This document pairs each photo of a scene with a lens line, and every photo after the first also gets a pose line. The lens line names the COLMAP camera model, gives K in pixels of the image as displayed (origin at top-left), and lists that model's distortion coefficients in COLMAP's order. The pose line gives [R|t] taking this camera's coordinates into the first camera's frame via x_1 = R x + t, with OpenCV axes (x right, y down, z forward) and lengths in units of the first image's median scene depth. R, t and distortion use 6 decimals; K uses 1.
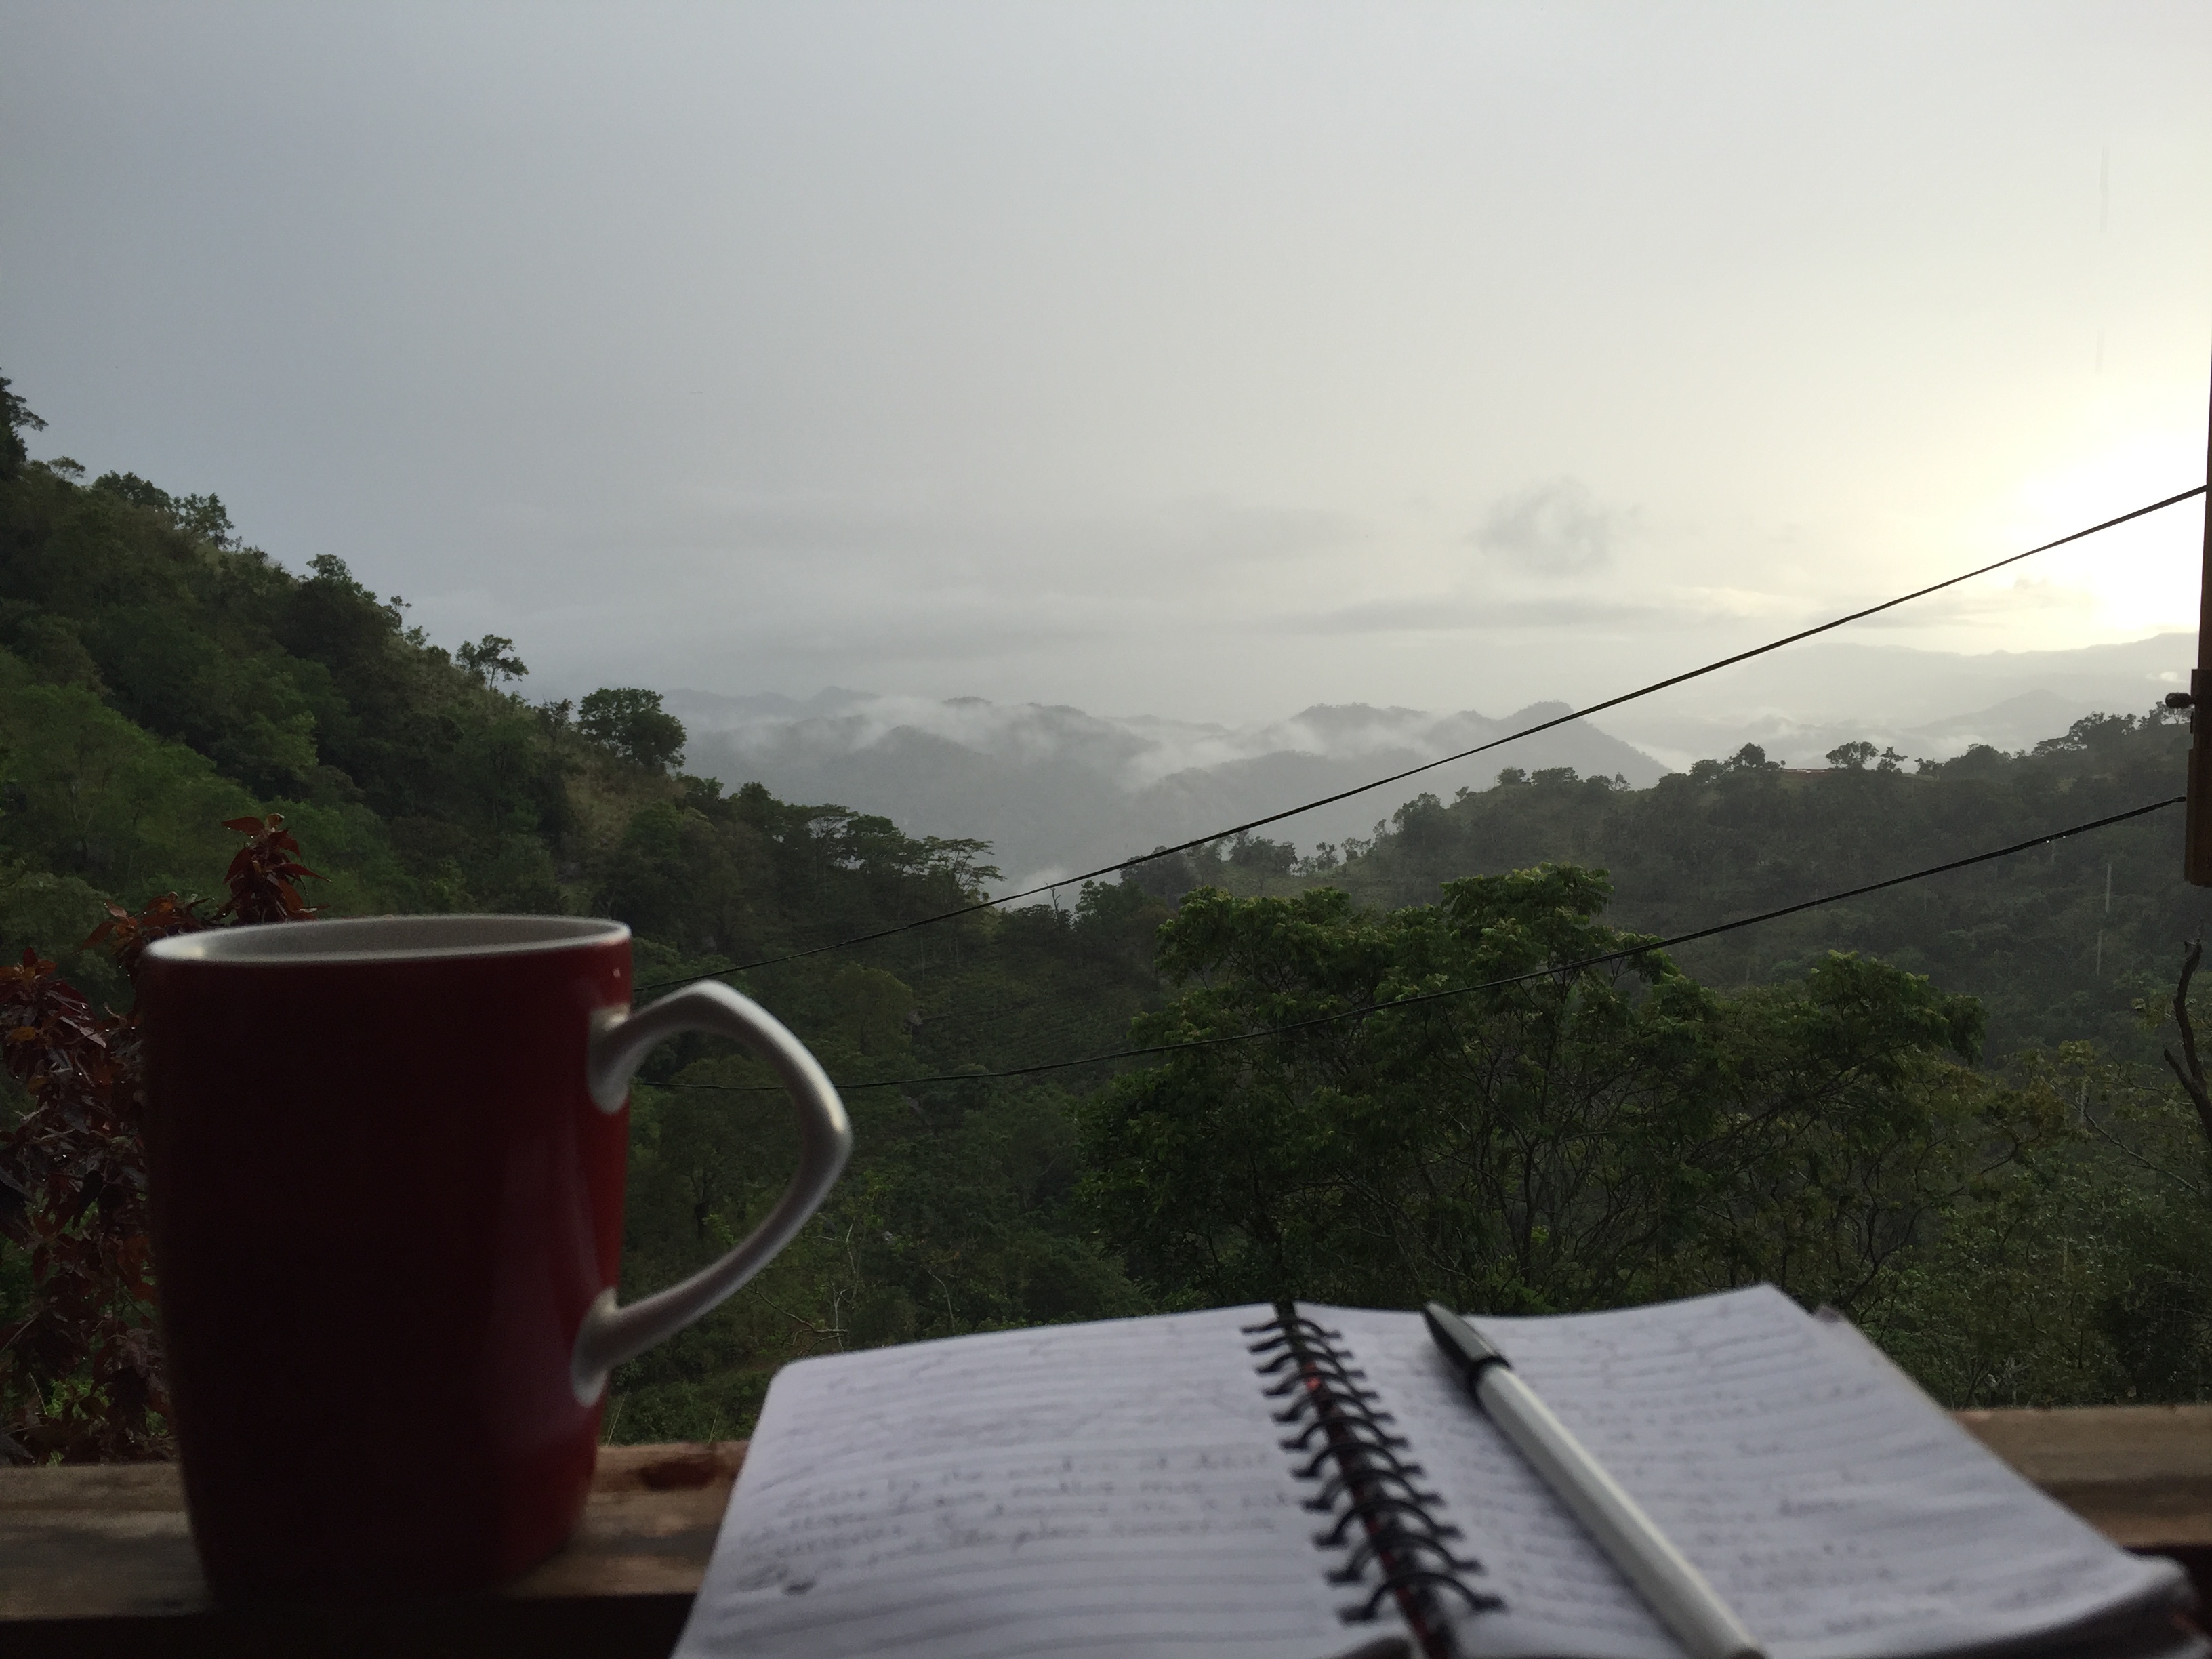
lens RADIAL K [[1867.9, 0, 1106.0], [0, 1867.9, 829.5], [0, 0, 1]] dist [0.069281, -0.120267]
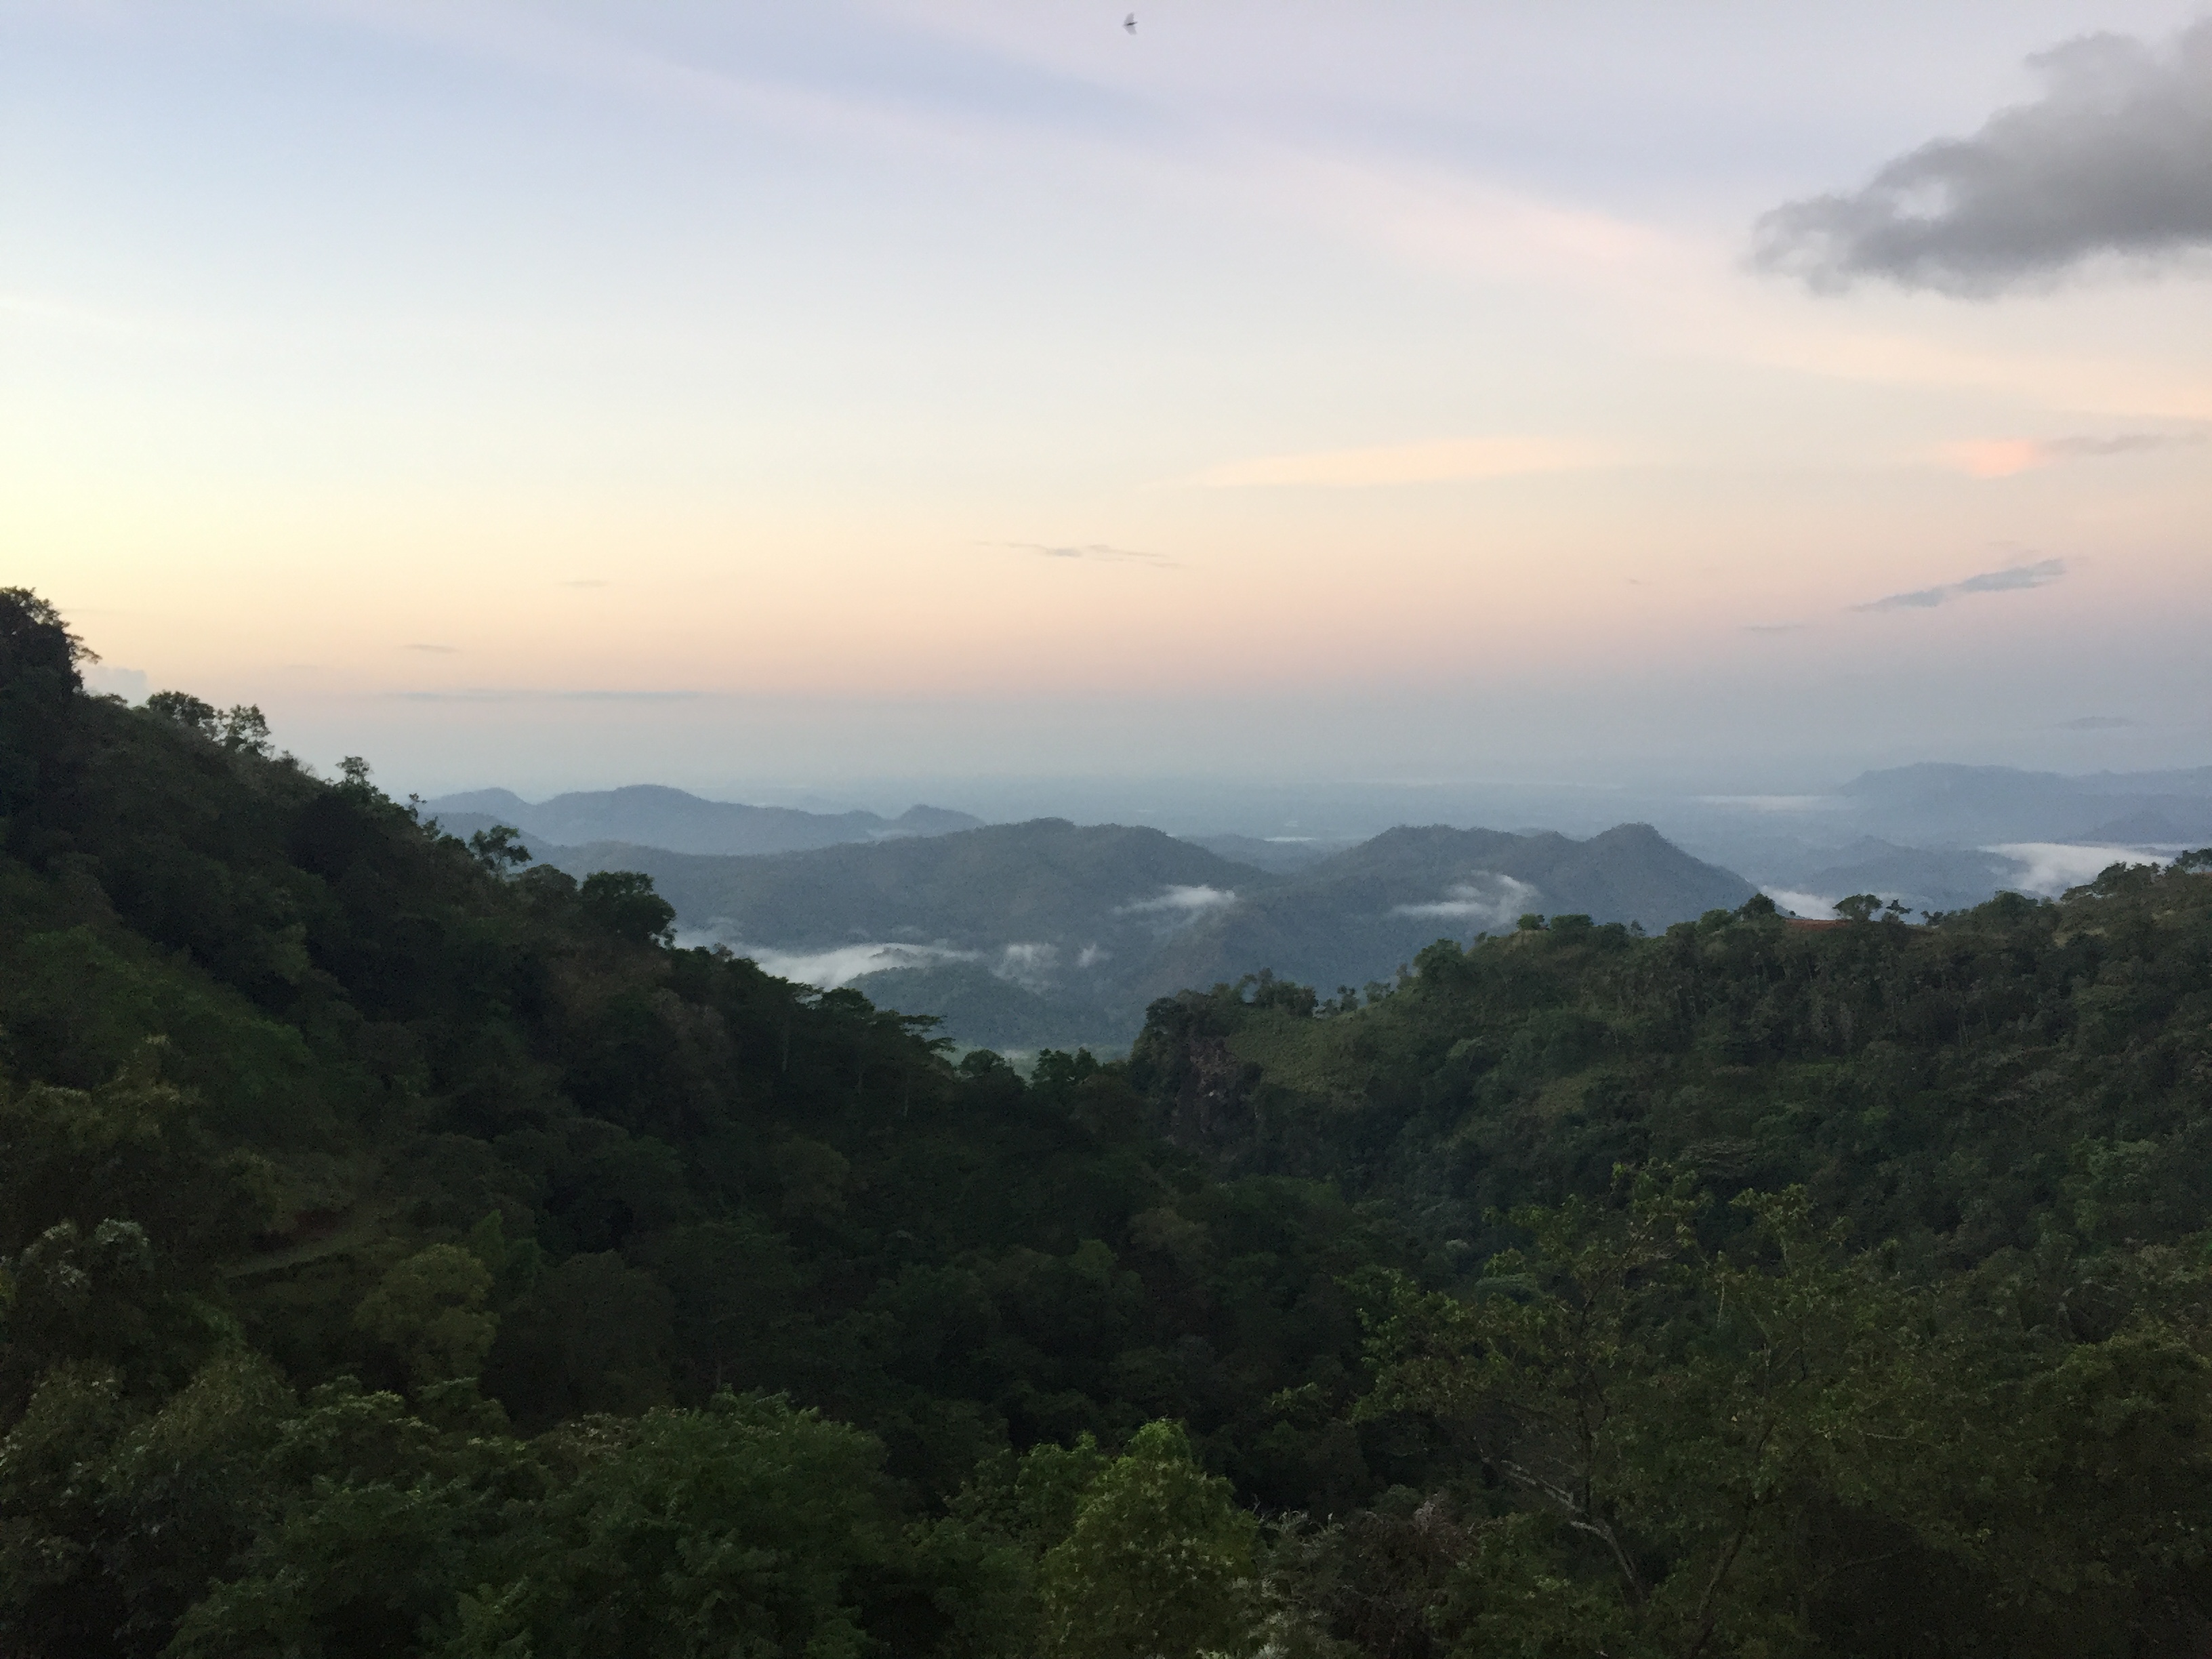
lens RADIAL K [[1867.9, 0, 1106.0], [0, 1867.9, 829.5], [0, 0, 1]] dist [0.069281, -0.120267]
pose [[0.998573, 0.002516, -0.053348, 0.088560], [-0.005709, 0.998195, -0.059783, -0.036900], [0.053101, 0.060002, 0.996785, -0.084394]]
